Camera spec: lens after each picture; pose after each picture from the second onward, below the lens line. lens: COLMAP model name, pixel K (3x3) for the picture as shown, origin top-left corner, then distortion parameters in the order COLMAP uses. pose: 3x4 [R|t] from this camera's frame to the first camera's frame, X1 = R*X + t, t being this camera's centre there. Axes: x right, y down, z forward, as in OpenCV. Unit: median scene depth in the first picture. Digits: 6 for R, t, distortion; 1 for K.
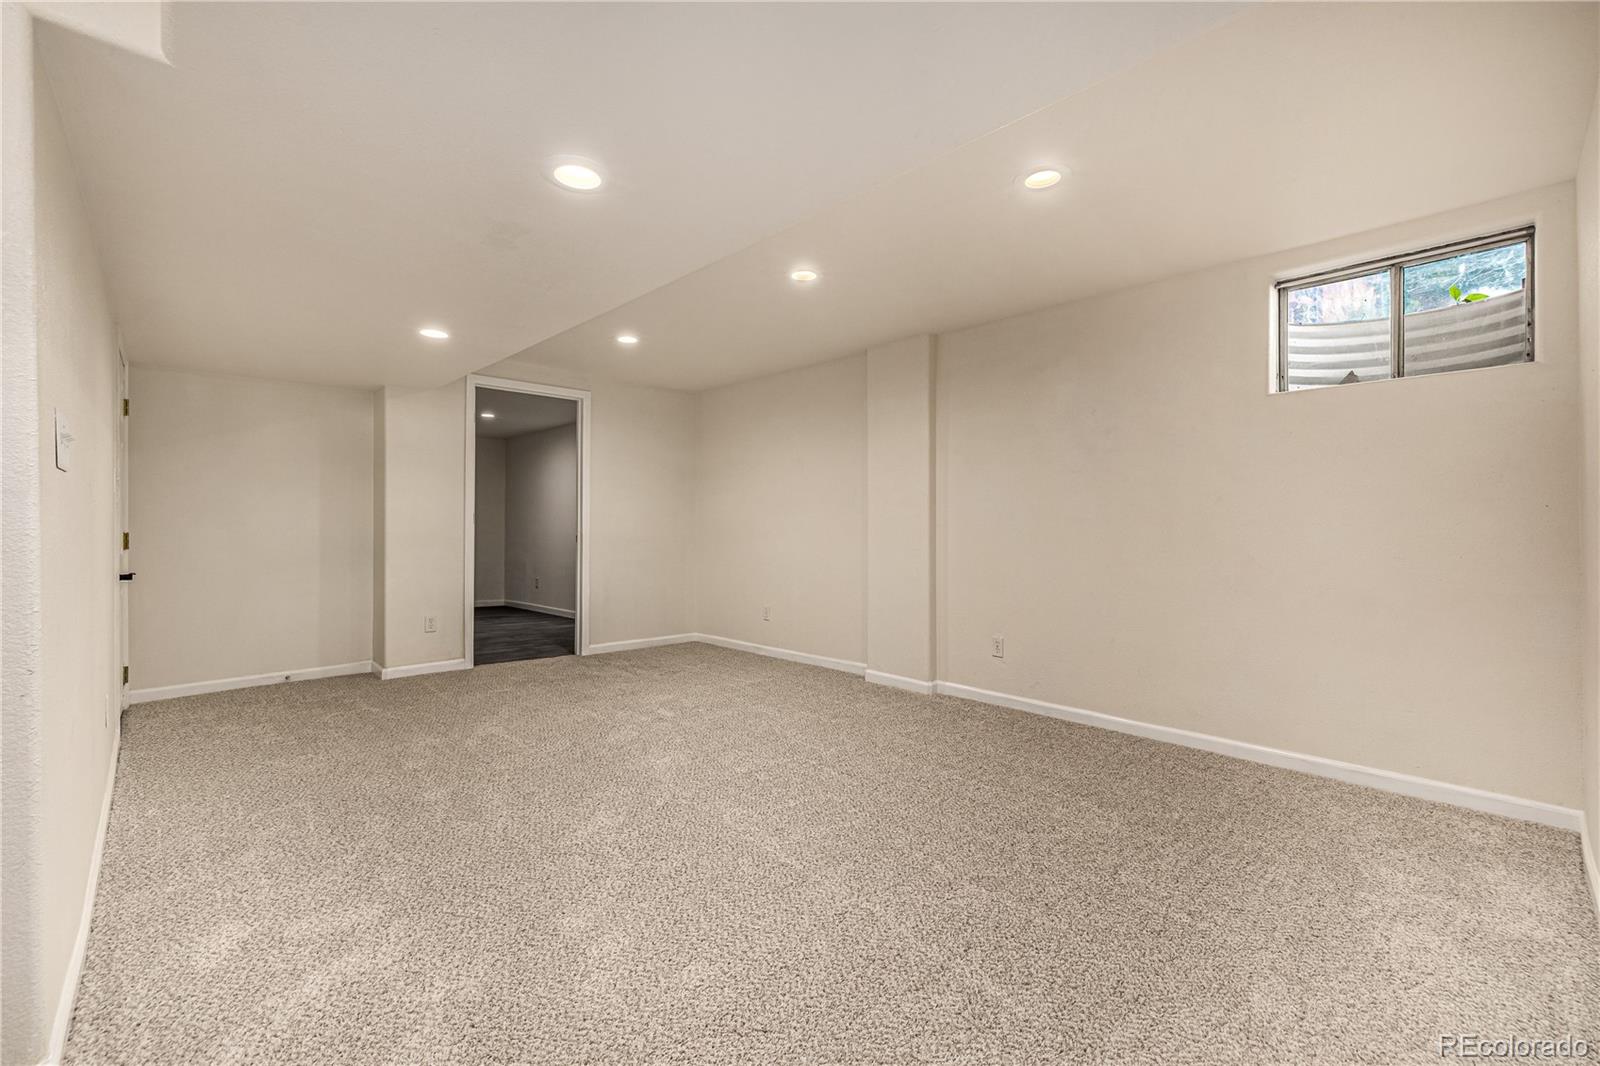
lens RADIAL K [[679.9, 0, 794.3], [0, 679.9, 527.9], [0, 0, 1]] dist [-0.000681, 0.000559]
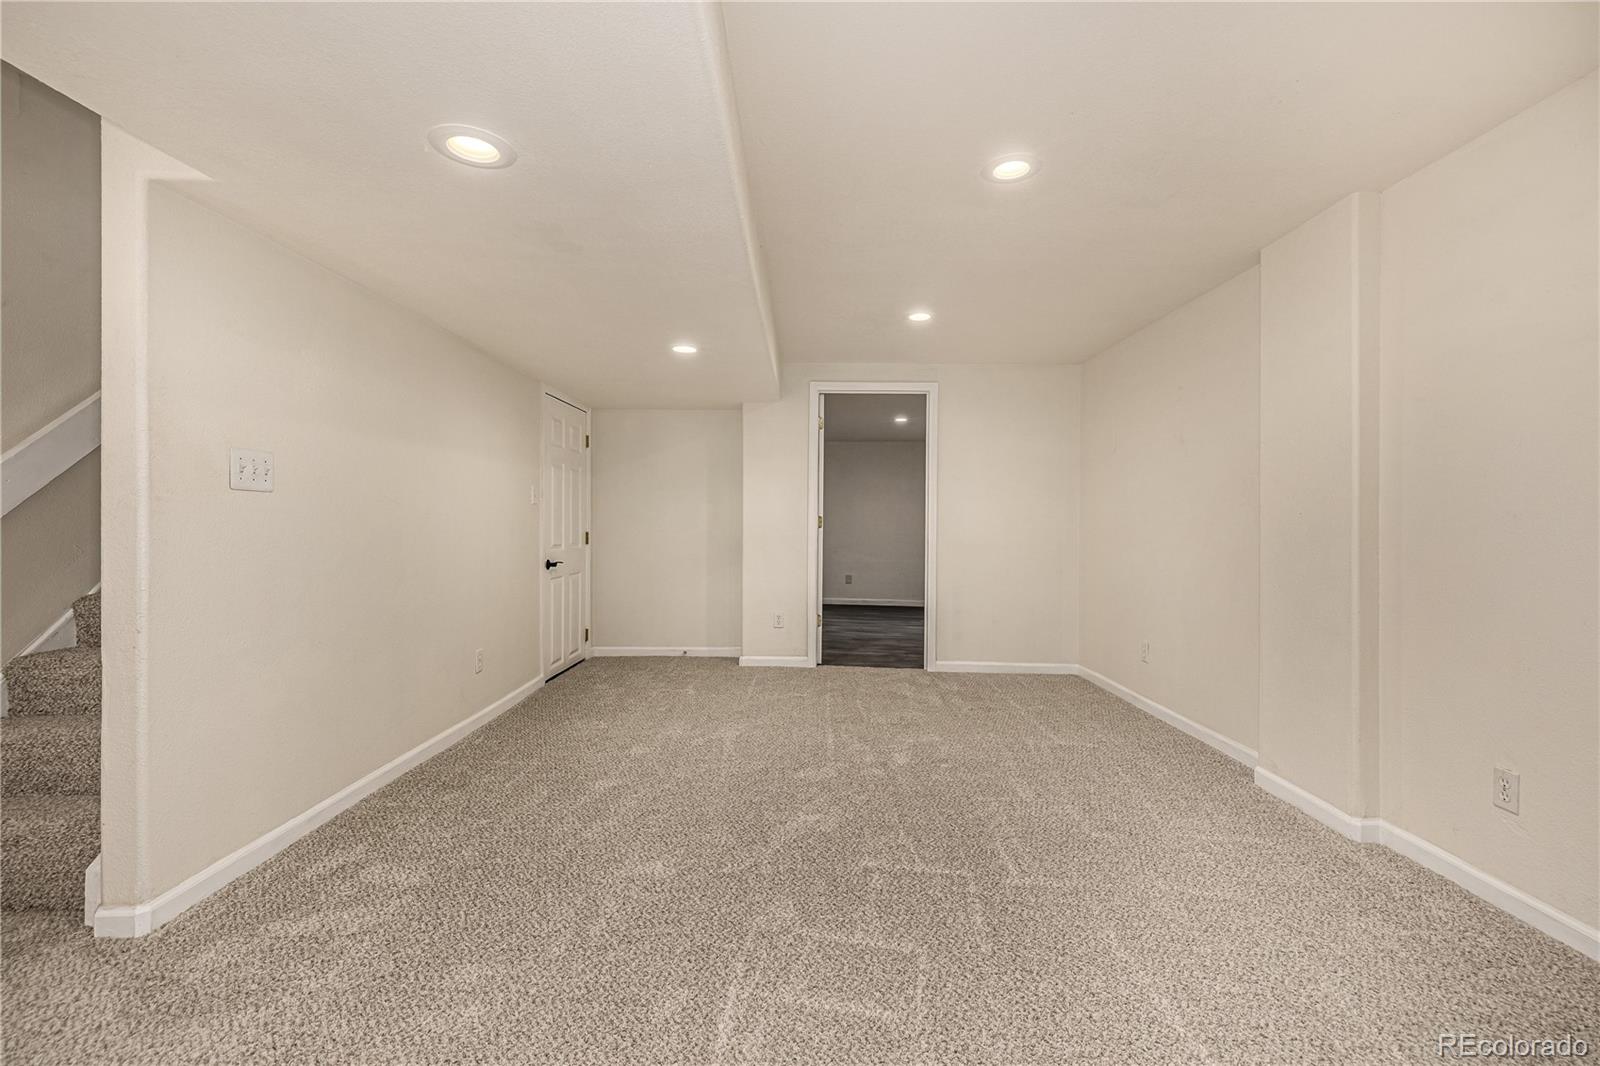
lens RADIAL K [[679.9, 0, 799.8], [0, 679.9, 525.4], [0, 0, 1]] dist [-0.000681, 0.000559]
pose [[0.712684, 0.004698, -0.701469, 0.234560], [-0.010625, 0.999935, -0.004097, -0.003825], [0.701405, 0.010373, 0.712688, 0.254472]]
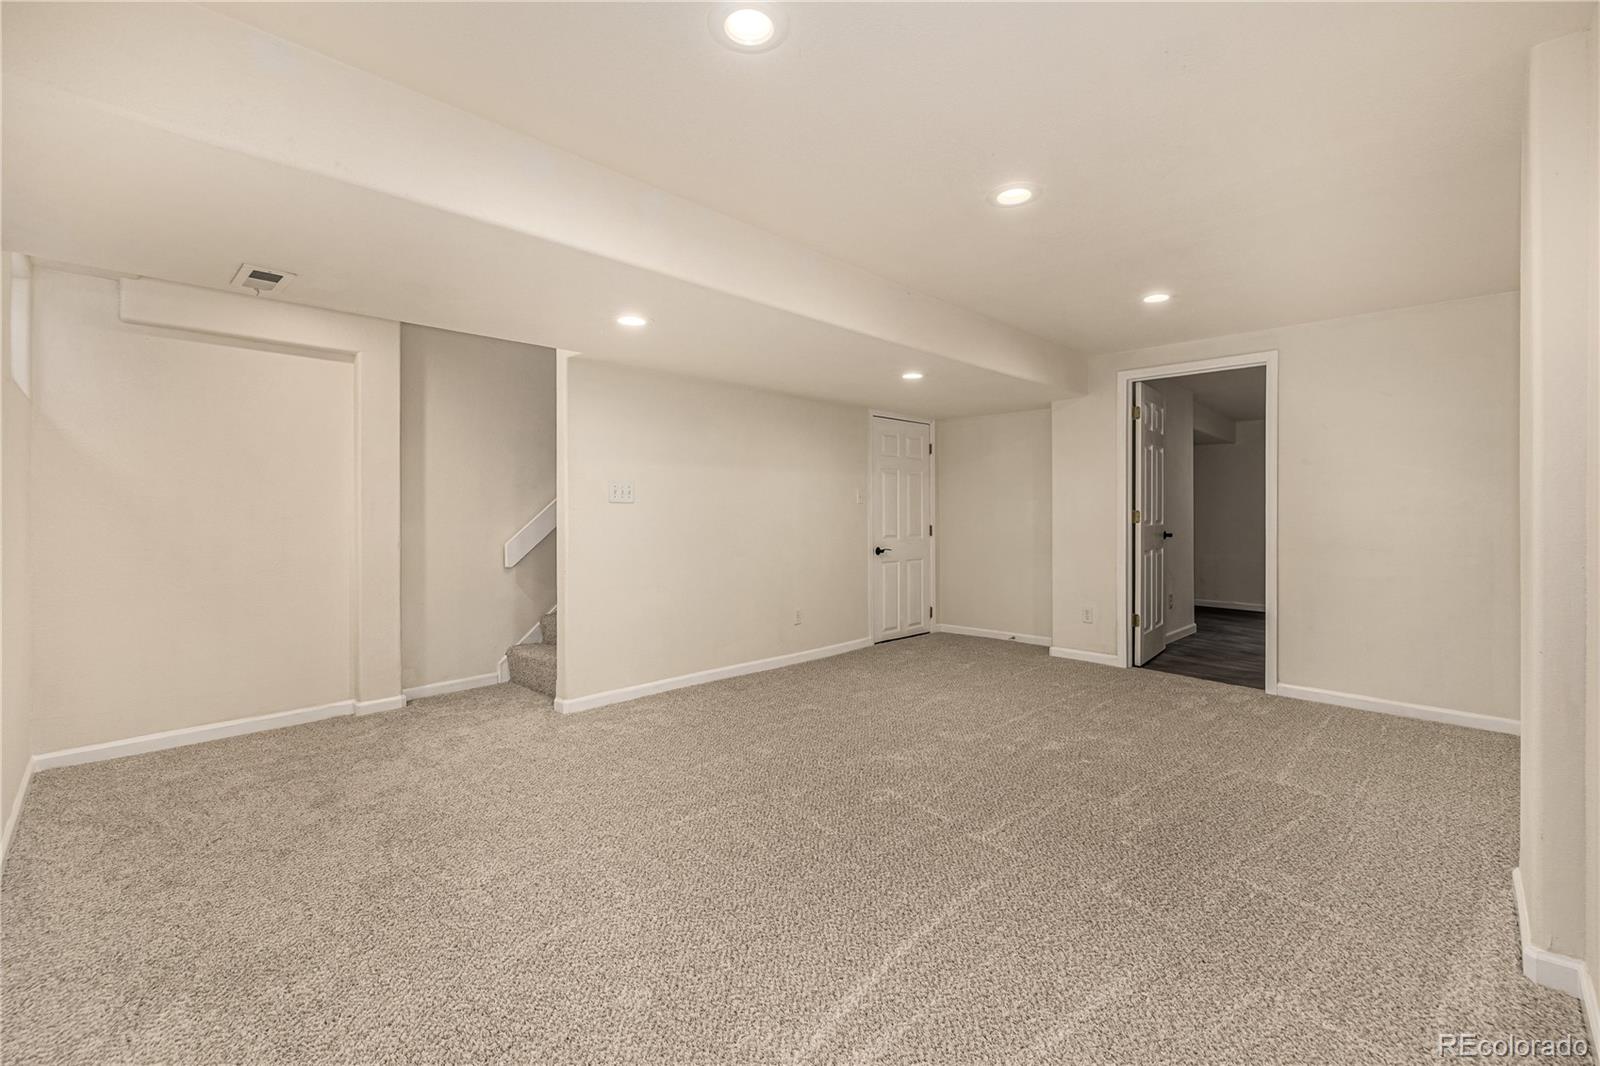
lens RADIAL K [[679.9, 0, 806.3], [0, 679.9, 519.9], [0, 0, 1]] dist [-0.000681, 0.000559]
pose [[0.033555, 0.008347, -0.999402, 0.509323], [-0.010406, 0.999914, 0.008002, -0.012183], [0.999383, 0.010131, 0.033639, 0.513440]]
